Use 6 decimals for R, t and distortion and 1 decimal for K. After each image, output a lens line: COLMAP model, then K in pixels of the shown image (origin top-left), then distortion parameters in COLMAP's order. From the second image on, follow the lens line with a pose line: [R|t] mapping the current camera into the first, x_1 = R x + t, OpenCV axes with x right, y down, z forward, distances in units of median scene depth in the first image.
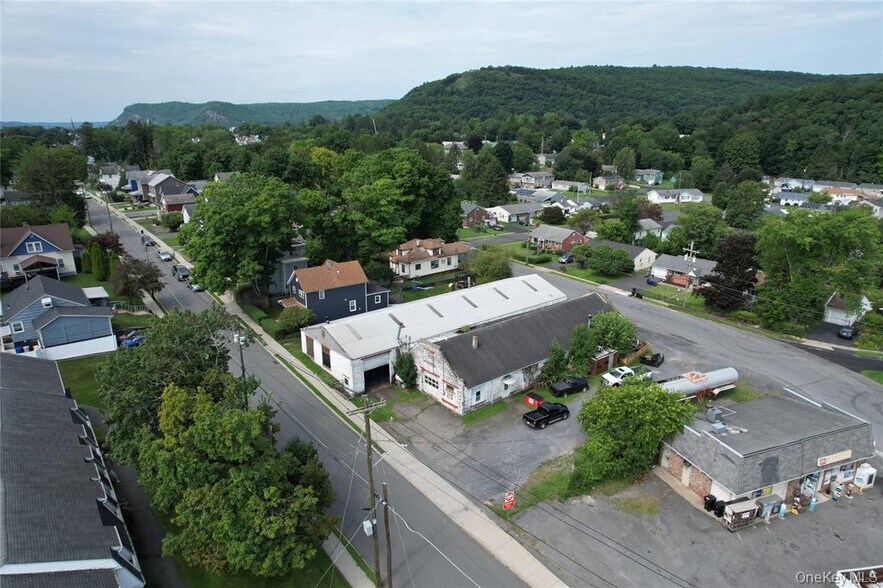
lens RADIAL K [[561.7, 0, 445.6], [0, 561.7, 301.8], [0, 0, 1]] dist [-0.081428, 0.072357]
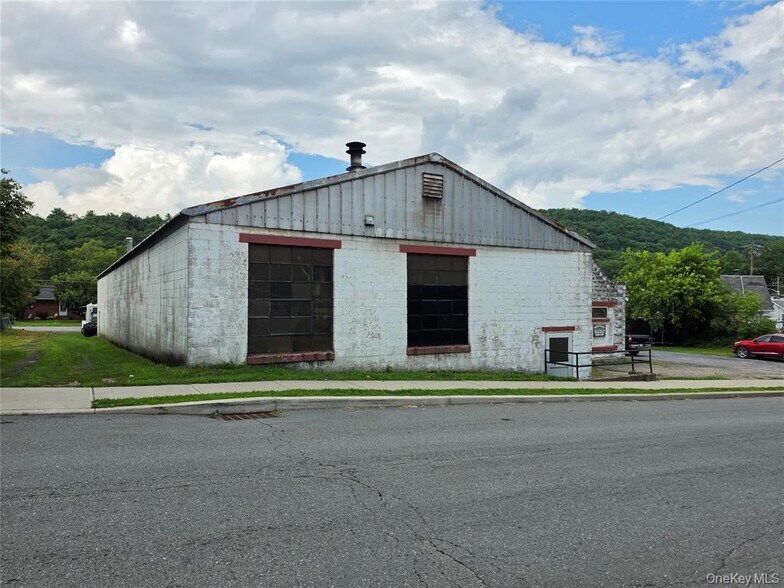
lens RADIAL K [[543.1, 0, 392.0], [0, 543.1, 294.0], [0, 0, 1]] dist [0.056294, -0.001336]
pose [[0.157159, 0.021804, 0.987333, -0.353306], [0.289984, 0.954667, -0.067240, 0.088071], [-0.944040, 0.296878, 0.143711, 0.810708]]
